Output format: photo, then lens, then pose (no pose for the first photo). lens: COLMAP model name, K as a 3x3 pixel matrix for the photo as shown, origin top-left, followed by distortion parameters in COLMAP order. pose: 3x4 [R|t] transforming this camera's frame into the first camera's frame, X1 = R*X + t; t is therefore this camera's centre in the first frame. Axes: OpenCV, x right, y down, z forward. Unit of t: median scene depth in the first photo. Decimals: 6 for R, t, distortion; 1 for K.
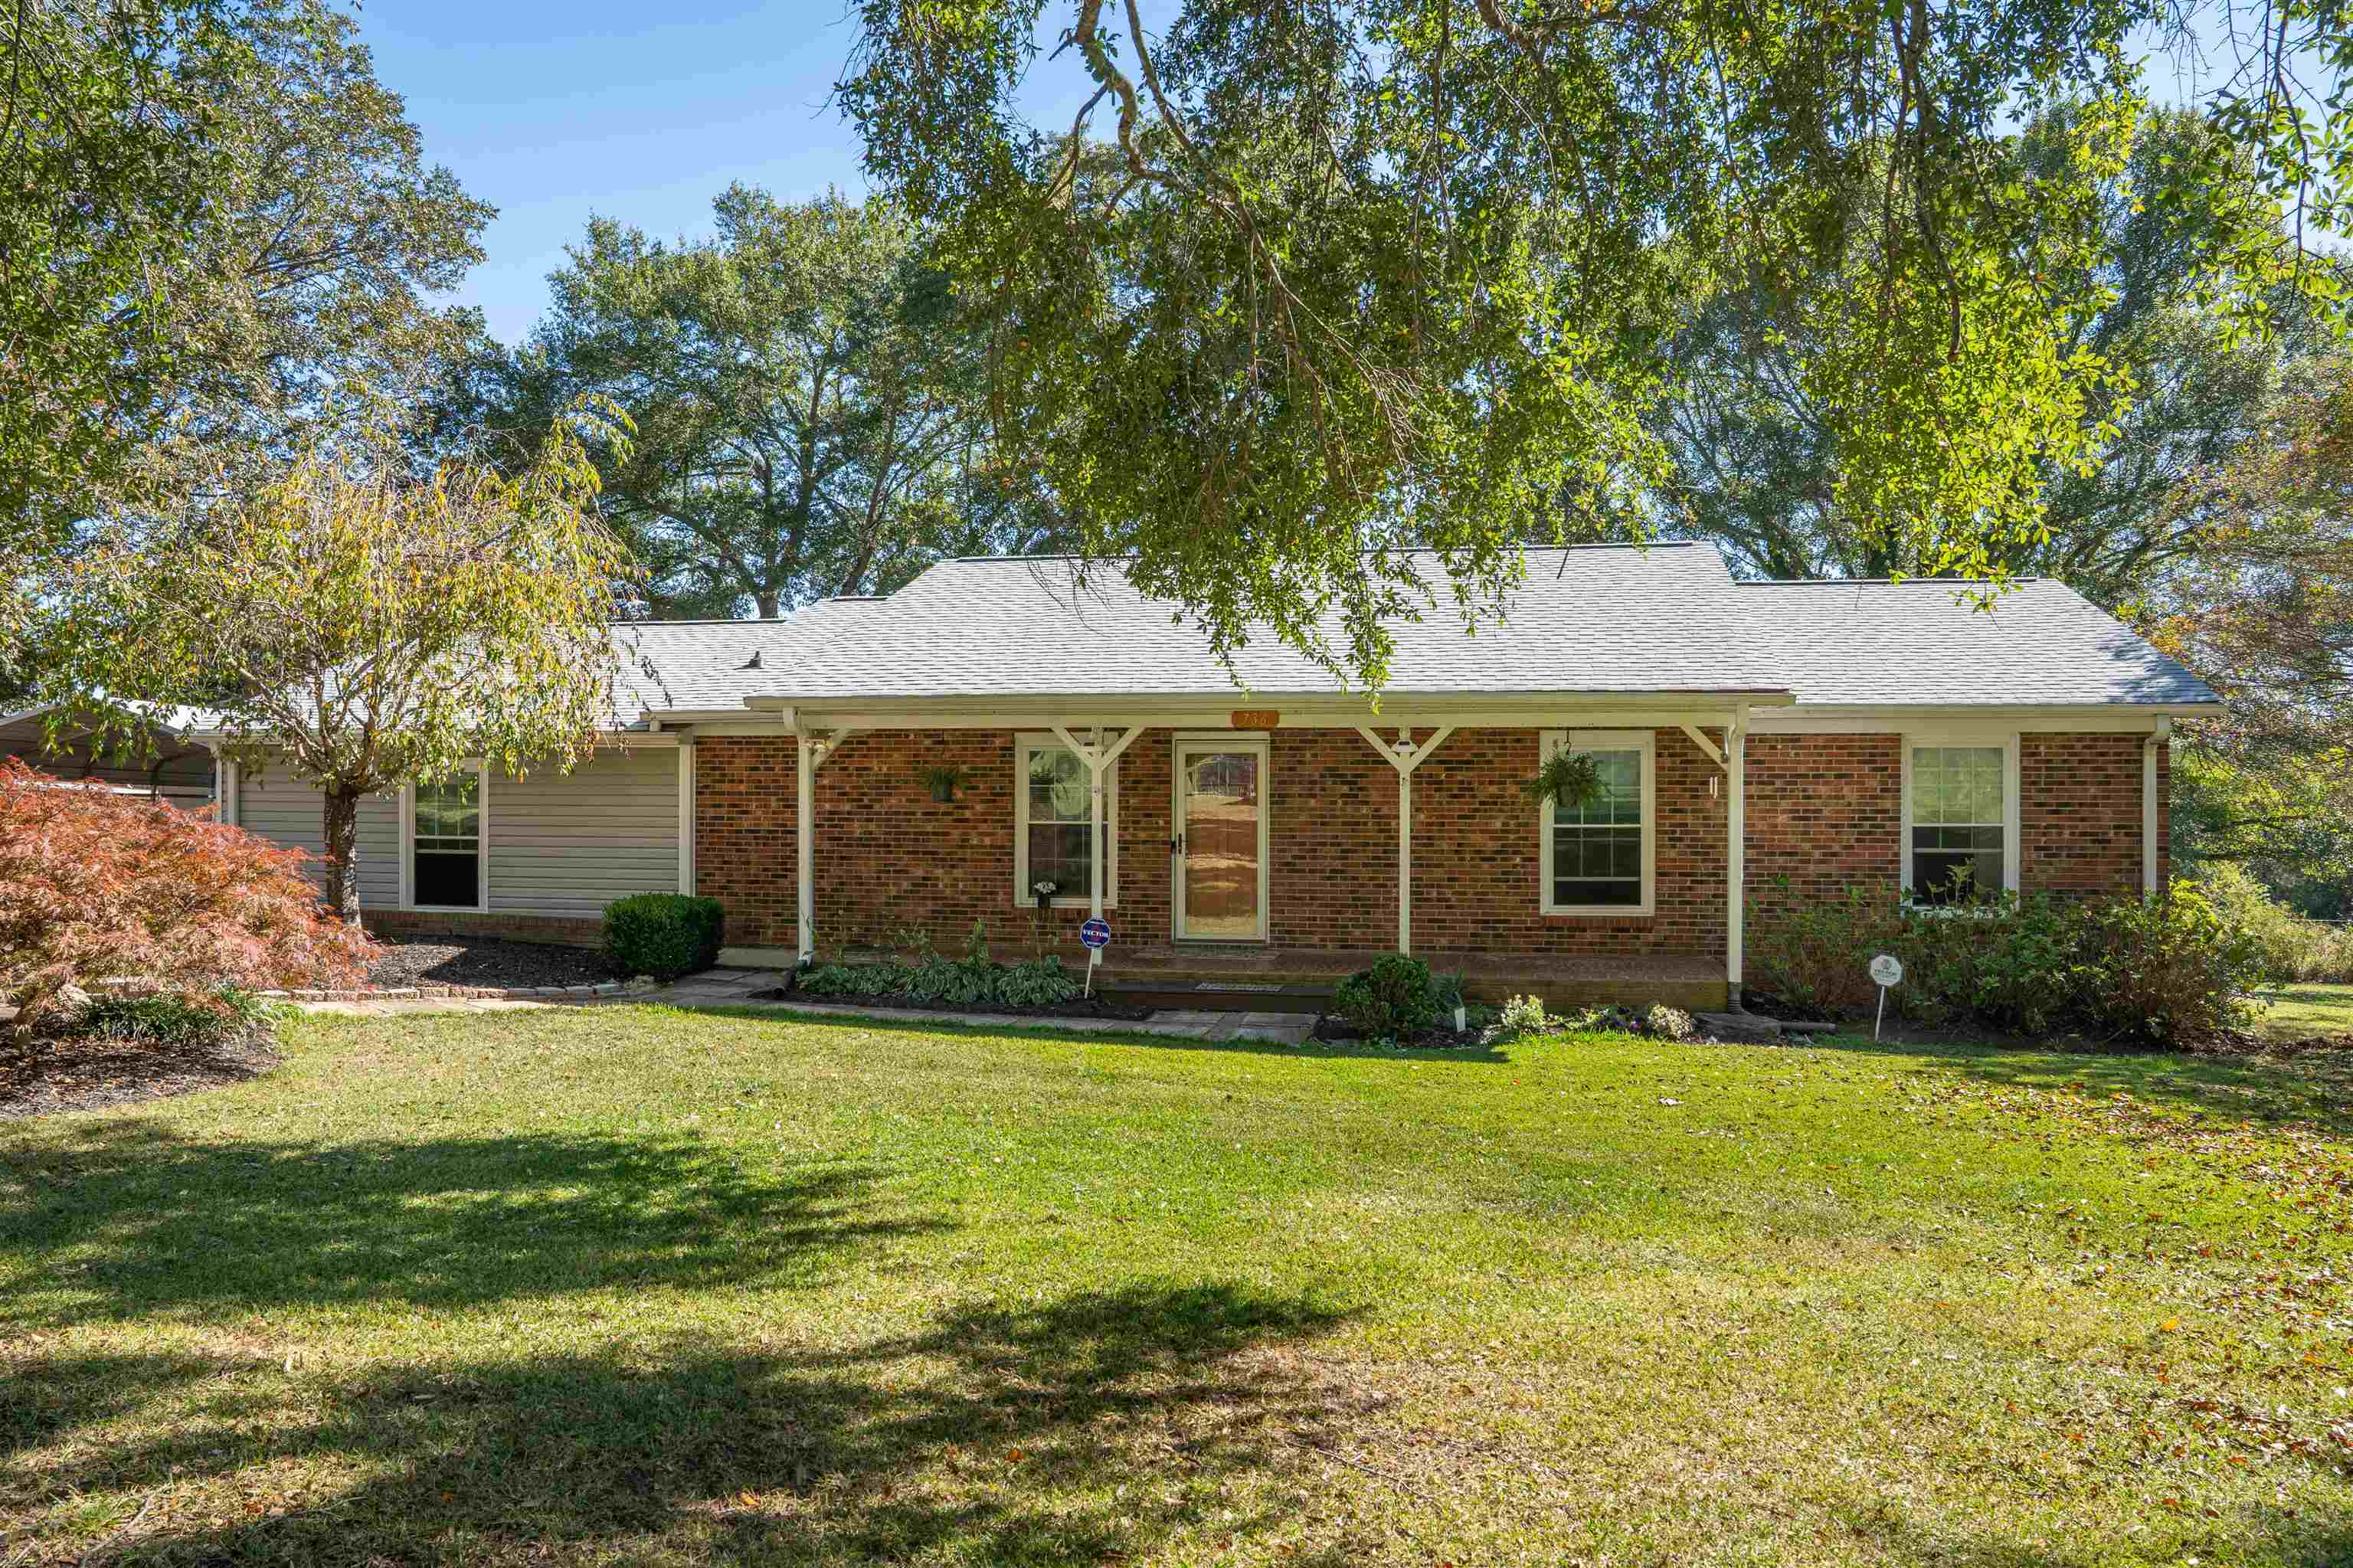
lens RADIAL K [[1707.9, 0, 1232.4], [0, 1707.9, 782.0], [0, 0, 1]] dist [-0.136126, 0.124175]
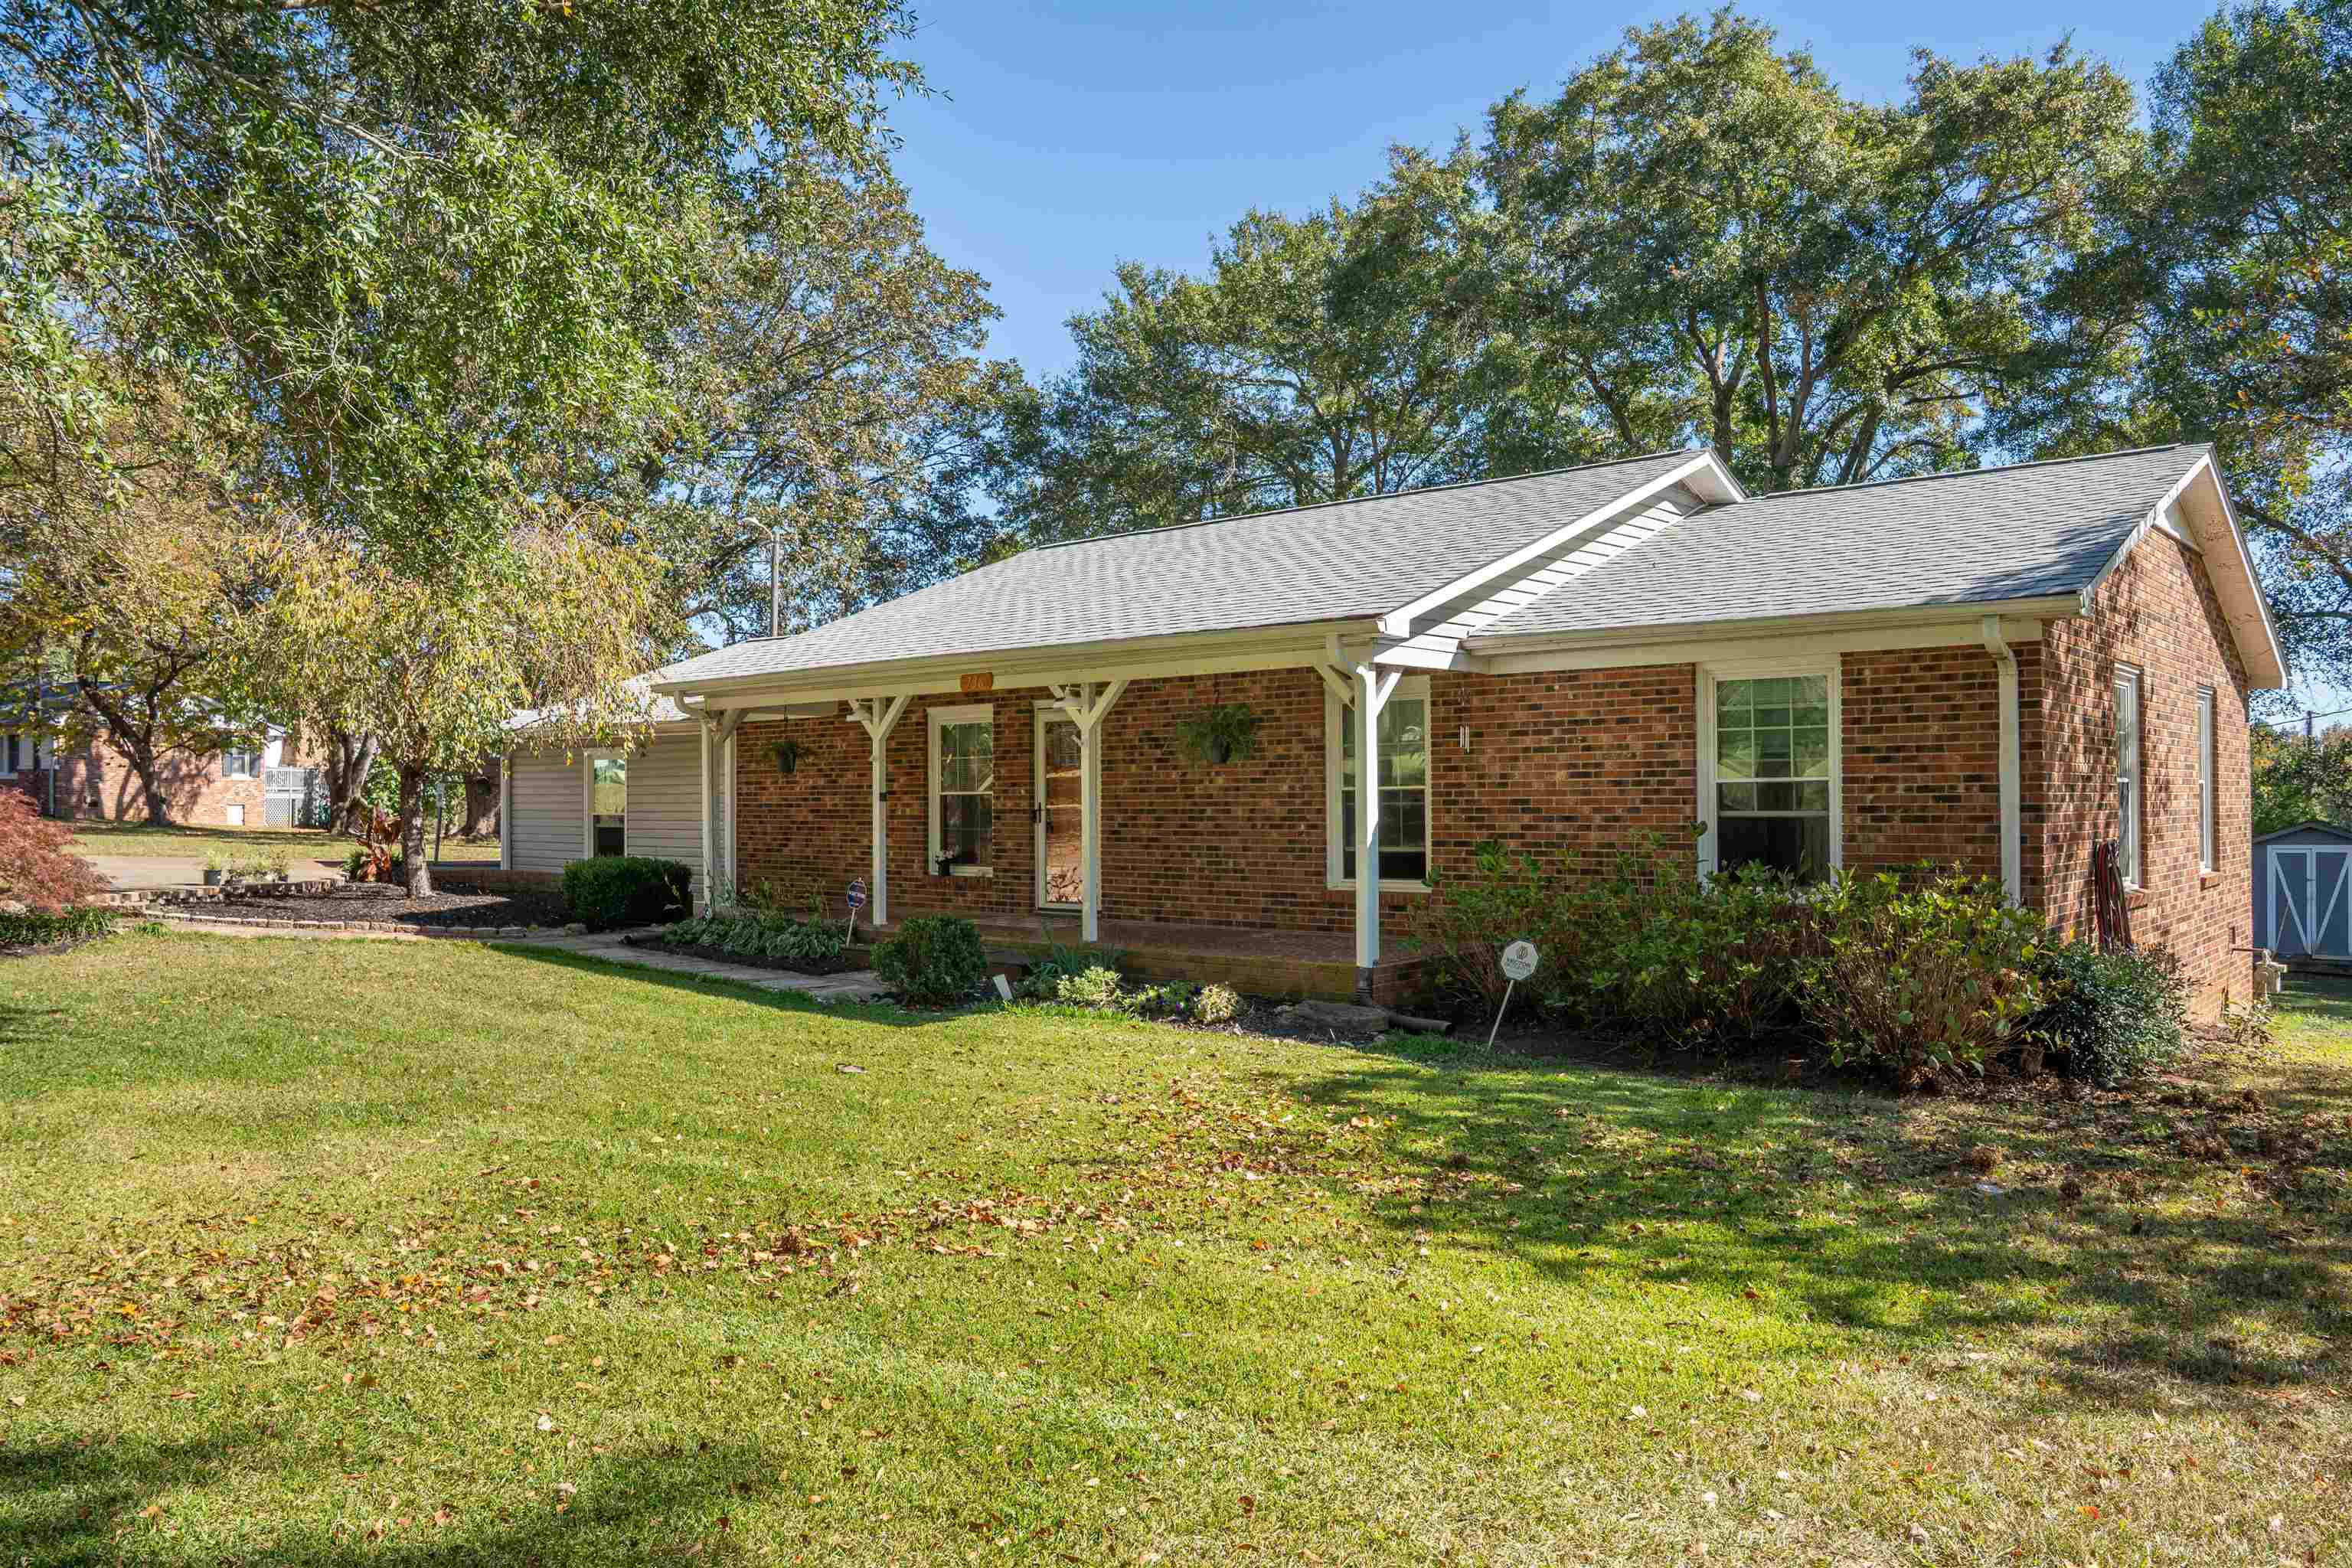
lens RADIAL K [[1707.1, 0, 1231.9], [0, 1707.1, 782.0], [0, 0, 1]] dist [-0.136126, 0.124175]
pose [[0.856724, -0.015272, -0.515549, 0.617015], [0.012778, 0.999883, -0.008387, 0.029903], [0.515616, 0.000597, 0.856819, 0.216867]]
